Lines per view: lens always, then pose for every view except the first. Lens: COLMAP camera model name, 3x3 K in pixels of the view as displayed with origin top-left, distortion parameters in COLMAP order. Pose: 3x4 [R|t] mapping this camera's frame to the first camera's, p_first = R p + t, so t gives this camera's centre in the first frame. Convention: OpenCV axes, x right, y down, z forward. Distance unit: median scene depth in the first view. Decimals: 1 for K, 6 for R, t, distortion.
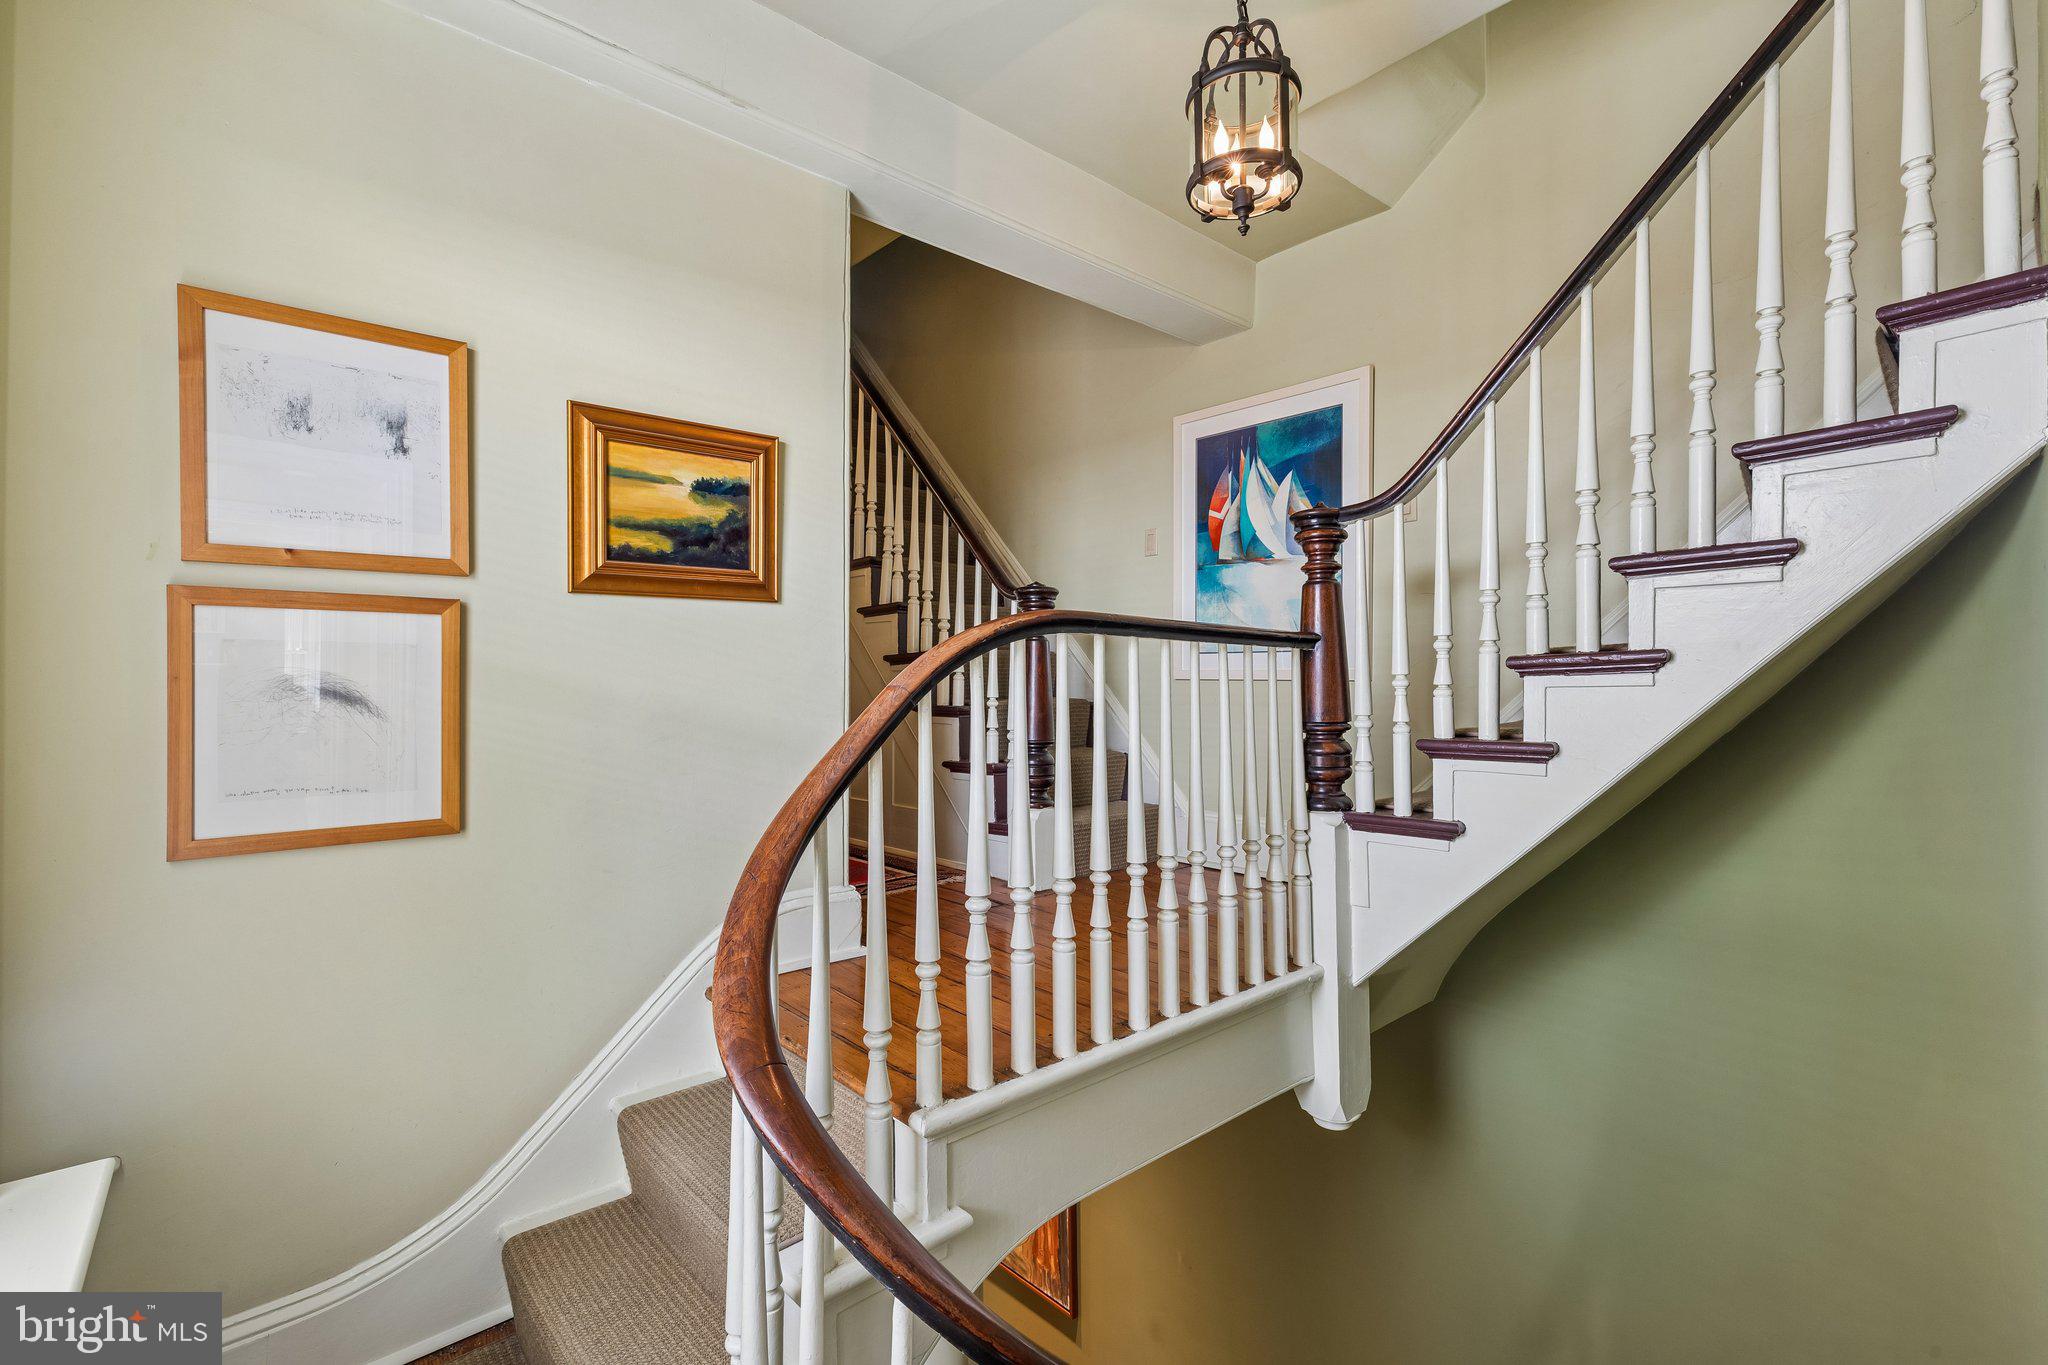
lens RADIAL K [[930.8, 0, 1036.0], [0, 930.8, 687.8], [0, 0, 1]] dist [0.009246, -0.003193]
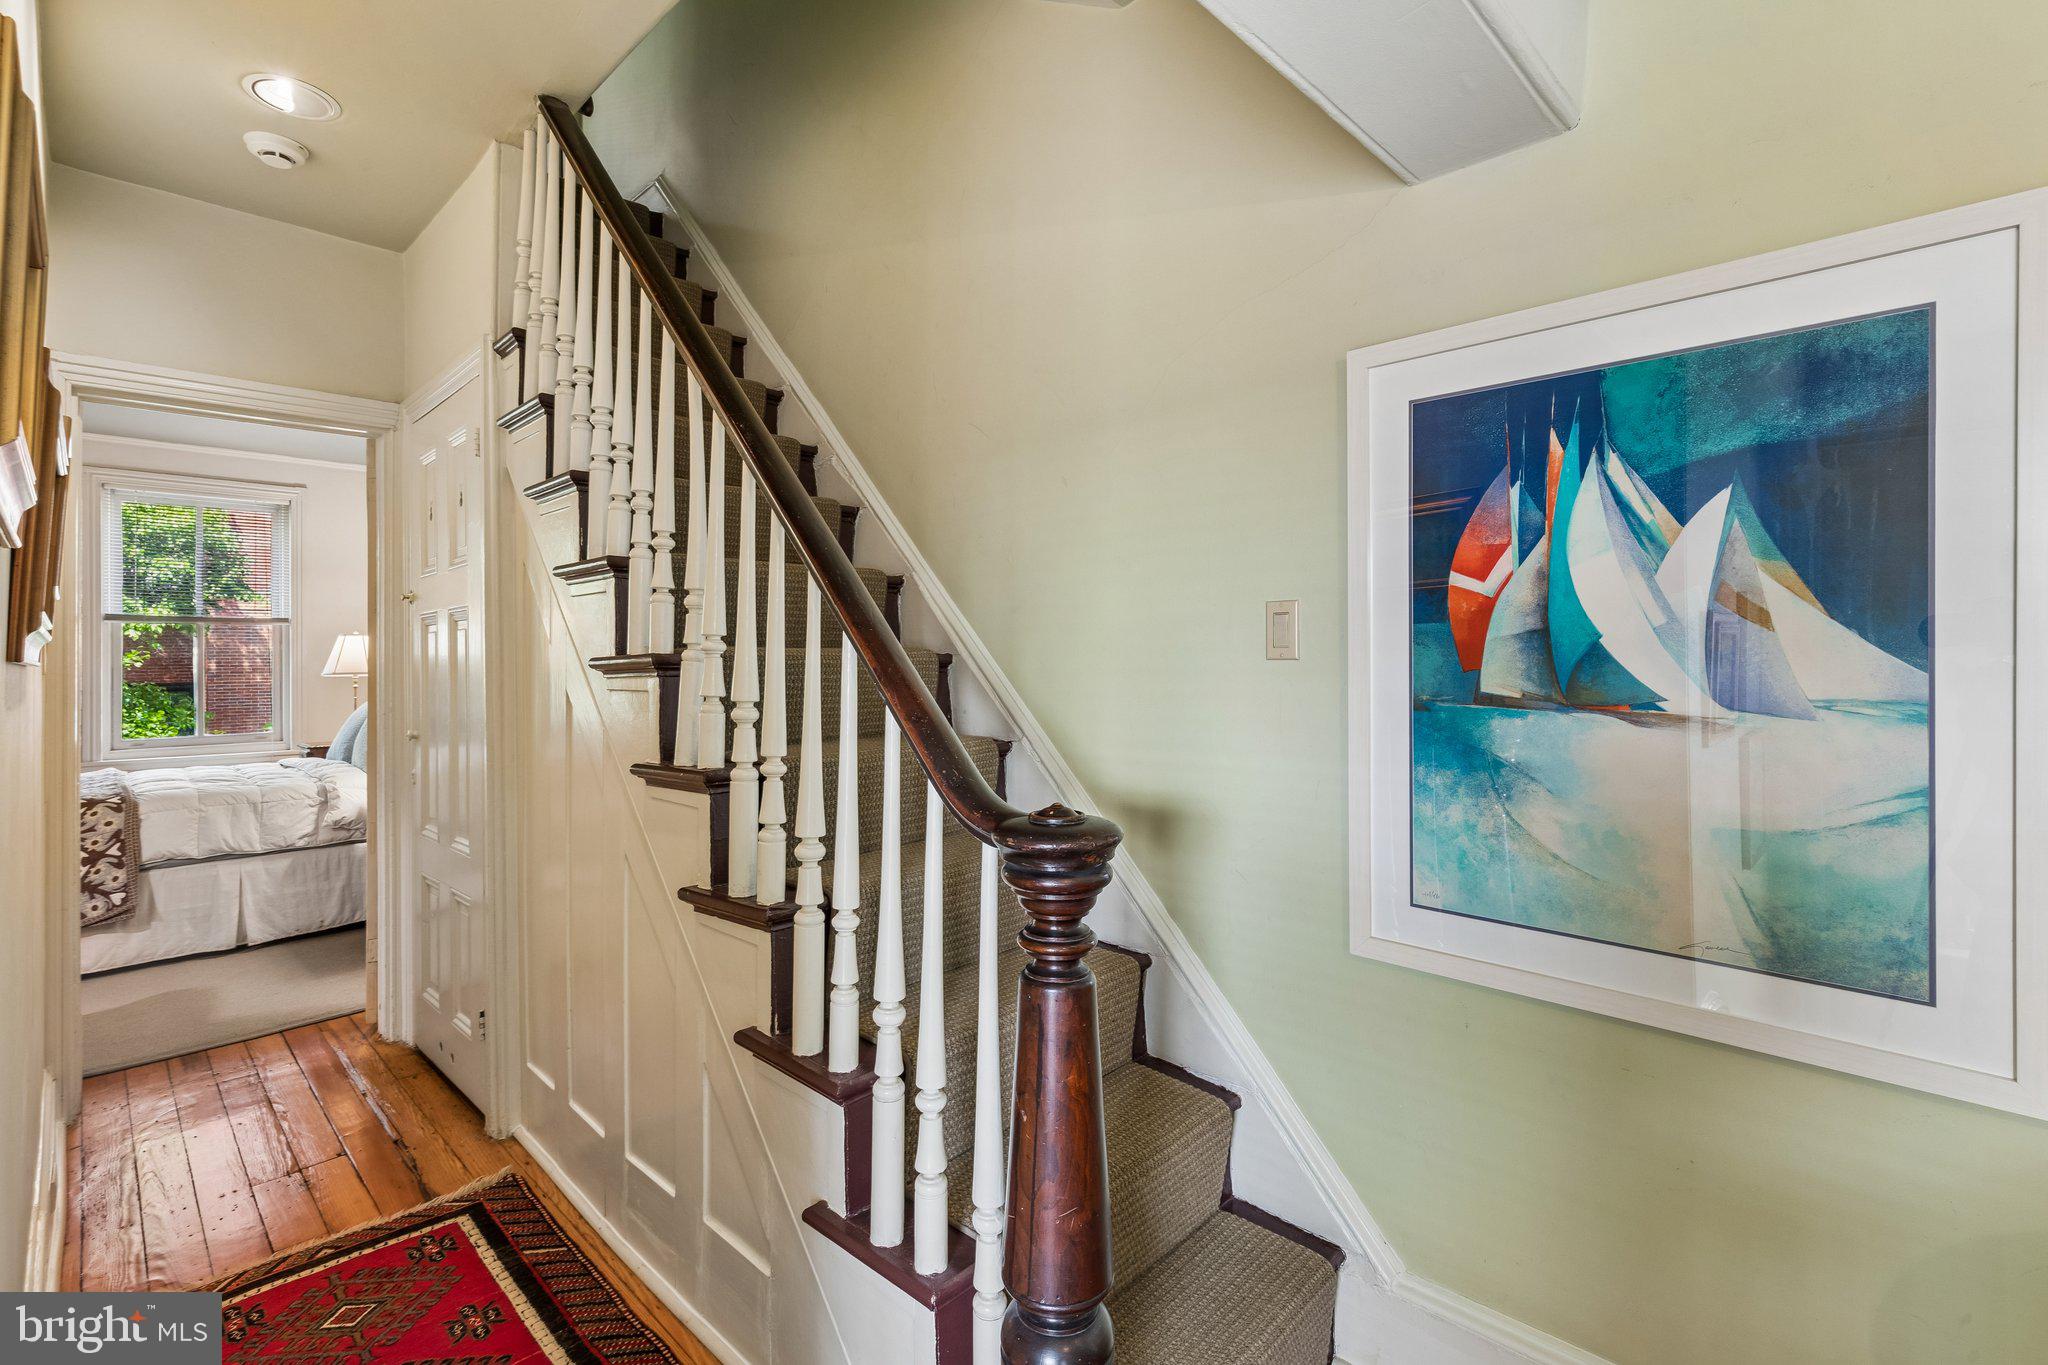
lens RADIAL K [[930.8, 0, 1034.6], [0, 930.8, 646.8], [0, 0, 1]] dist [0.009246, -0.003193]
pose [[0.997640, -0.005257, 0.068455, -0.029225], [0.006182, 0.999892, -0.013304, -0.155681], [-0.068377, 0.013696, 0.997566, 0.606963]]
